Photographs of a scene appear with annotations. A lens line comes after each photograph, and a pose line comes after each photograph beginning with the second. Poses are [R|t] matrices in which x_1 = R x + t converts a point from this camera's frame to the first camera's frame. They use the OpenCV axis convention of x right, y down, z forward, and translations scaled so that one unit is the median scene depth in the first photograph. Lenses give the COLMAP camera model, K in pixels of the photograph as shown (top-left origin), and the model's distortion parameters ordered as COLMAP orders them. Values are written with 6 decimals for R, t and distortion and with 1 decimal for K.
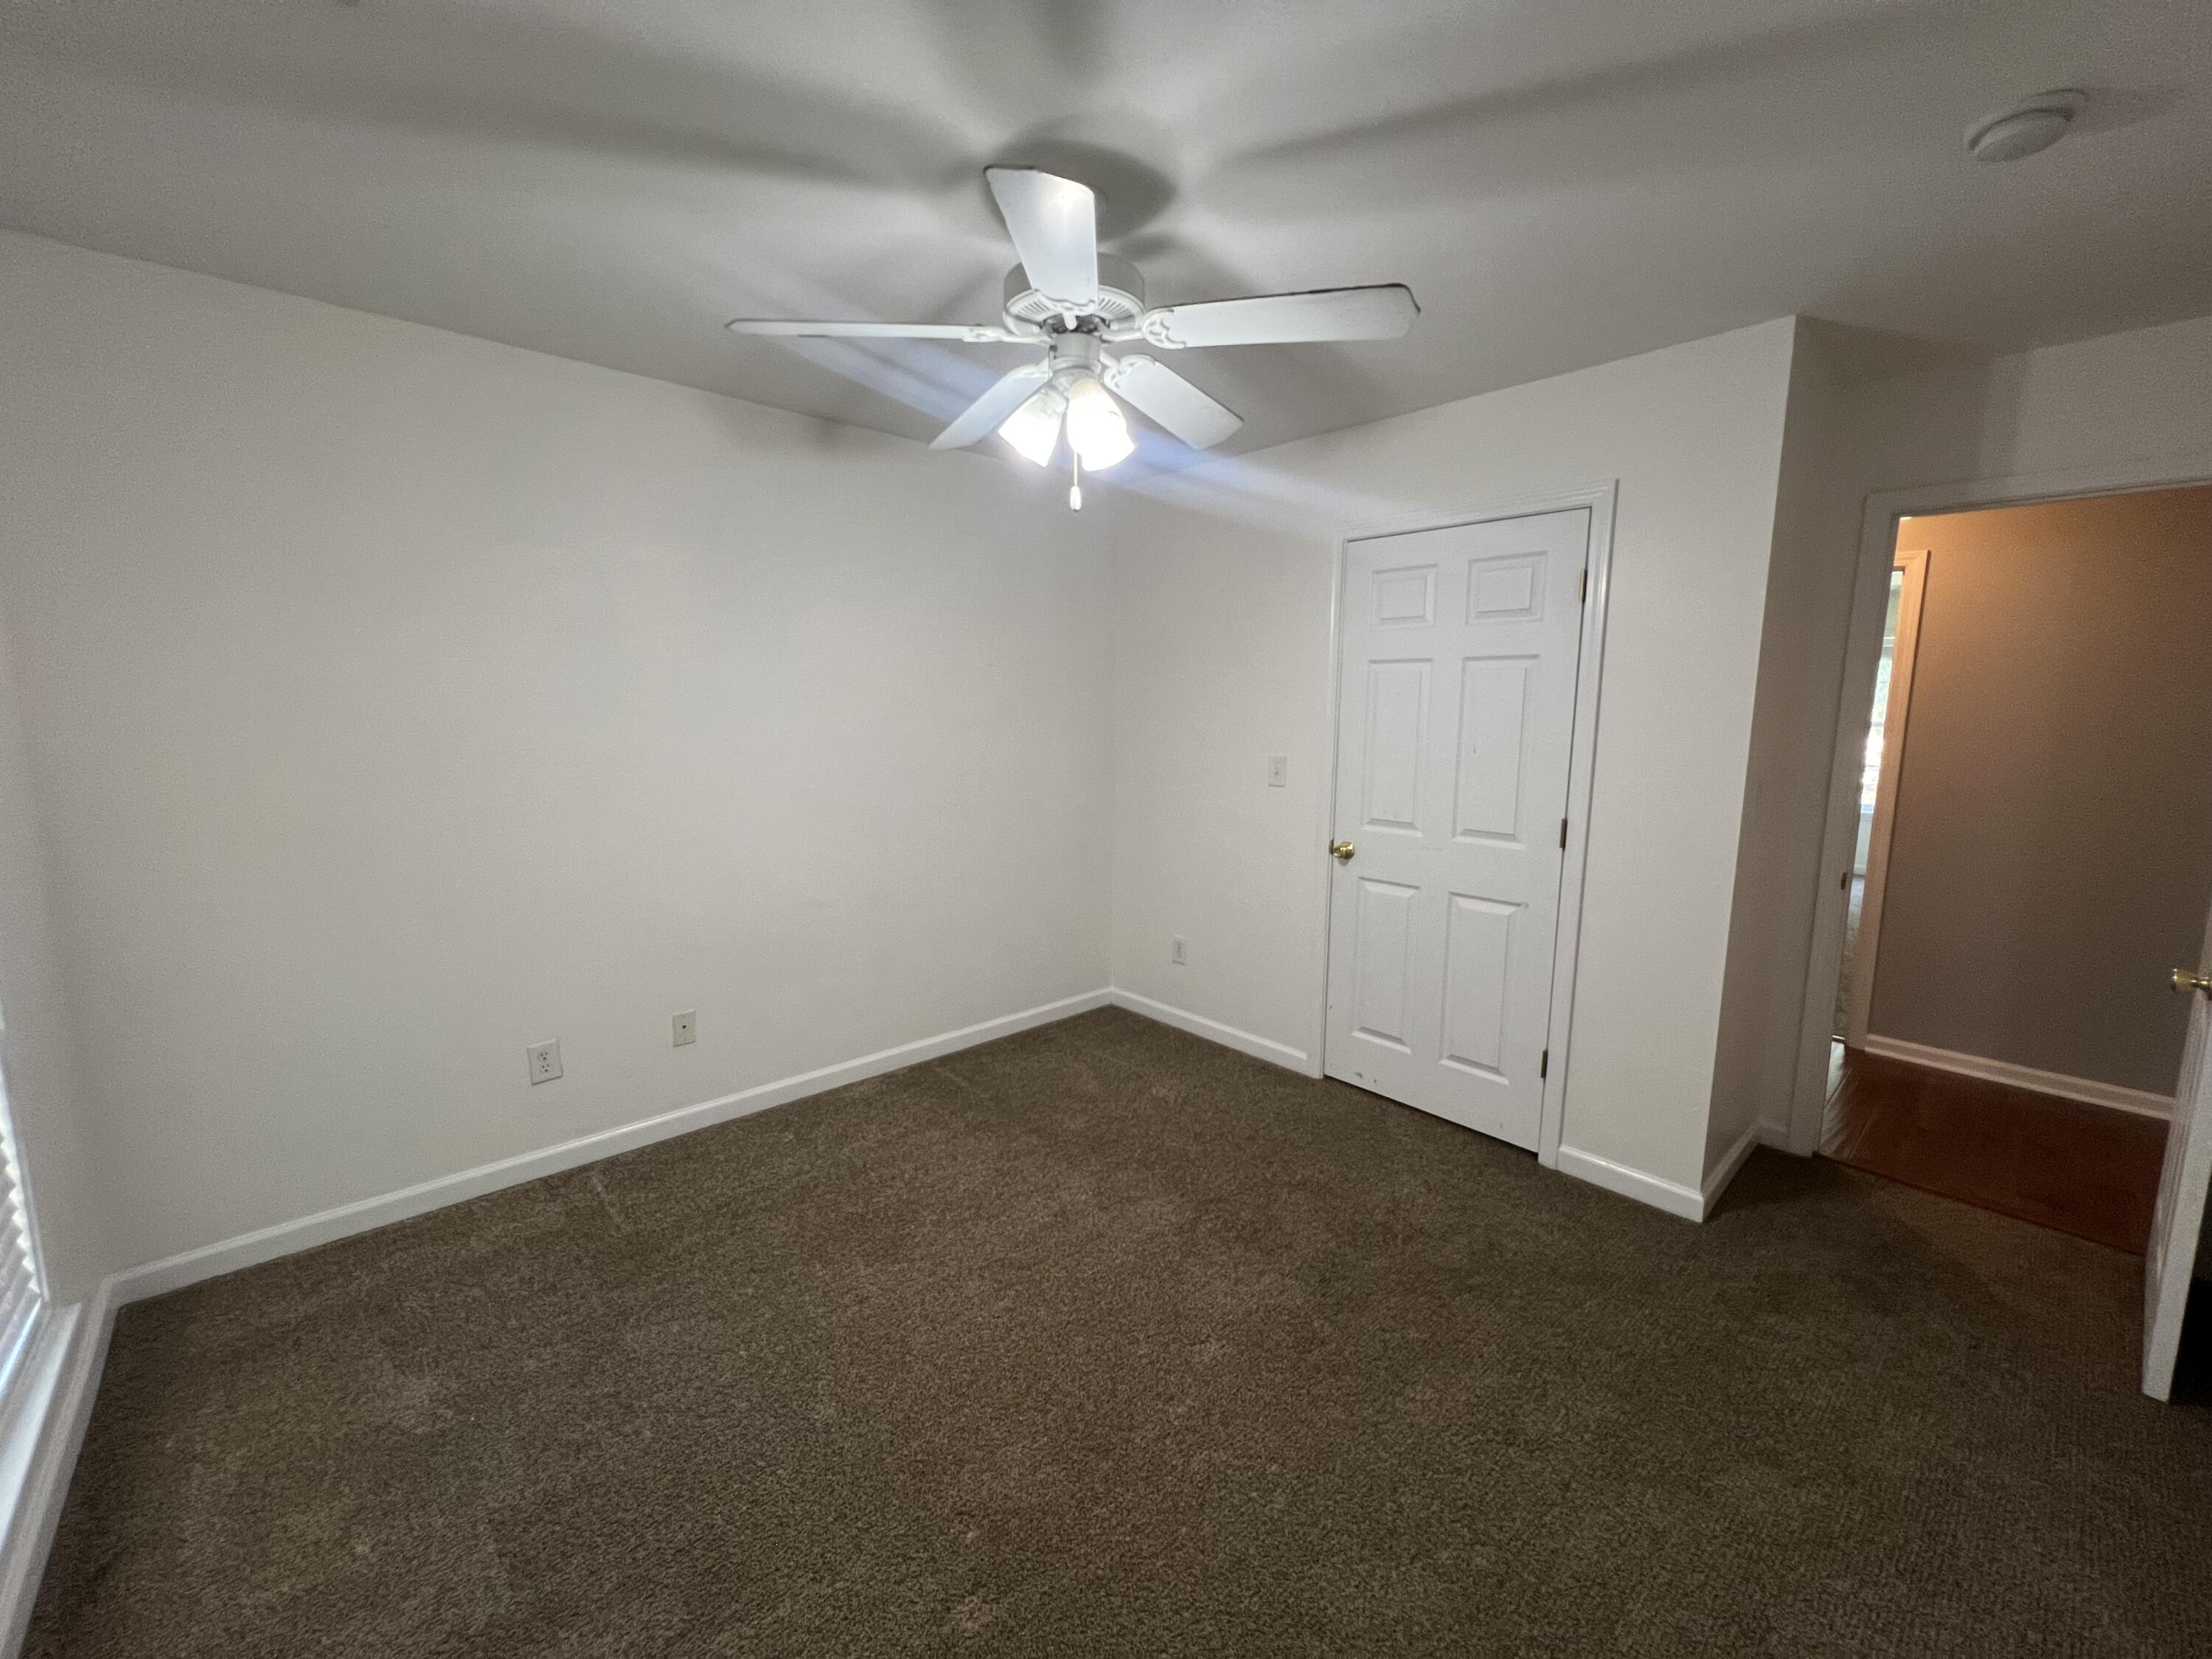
lens RADIAL K [[881.4, 0, 1106.0], [0, 881.4, 829.5], [0, 0, 1]] dist [0.000169, -0.000011]
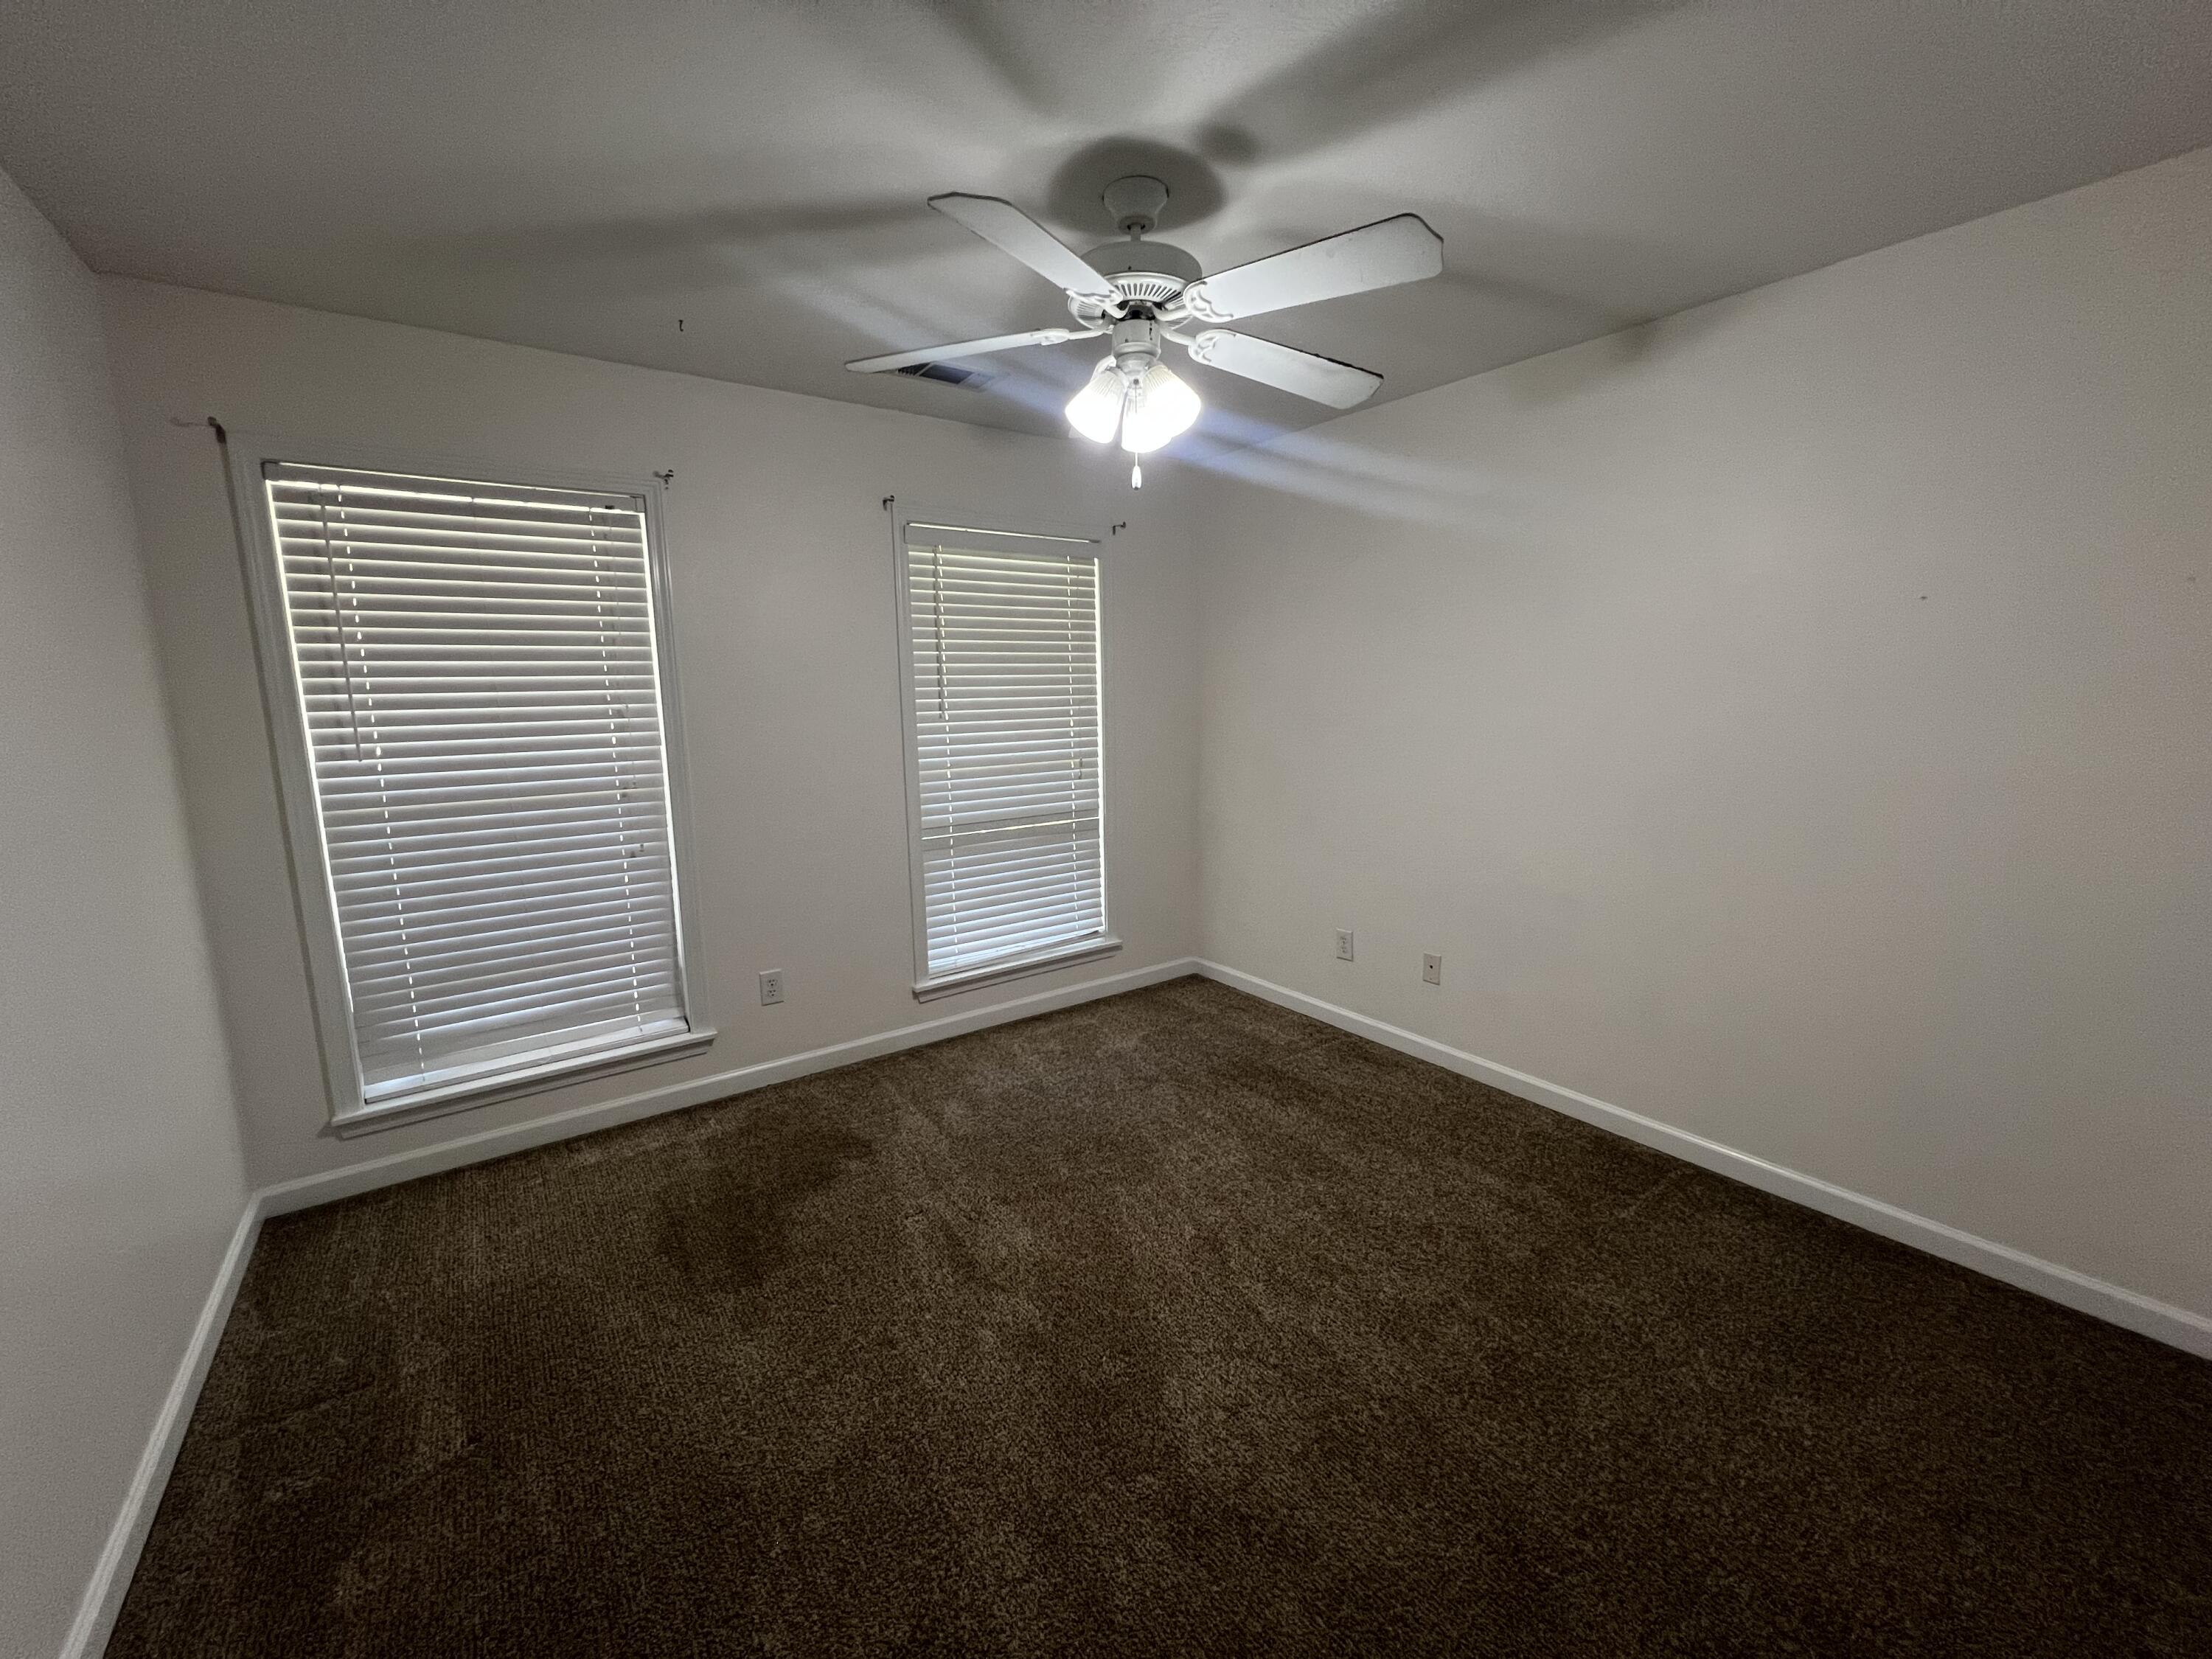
lens RADIAL K [[884.3, 0, 1106.0], [0, 884.3, 829.5], [0, 0, 1]] dist [0.000432, 0.000029]
pose [[-0.115933, 0.155204, -0.981056, 0.829394], [-0.131071, 0.976688, 0.170002, -0.108443], [0.984571, 0.148297, -0.092888, 0.859738]]
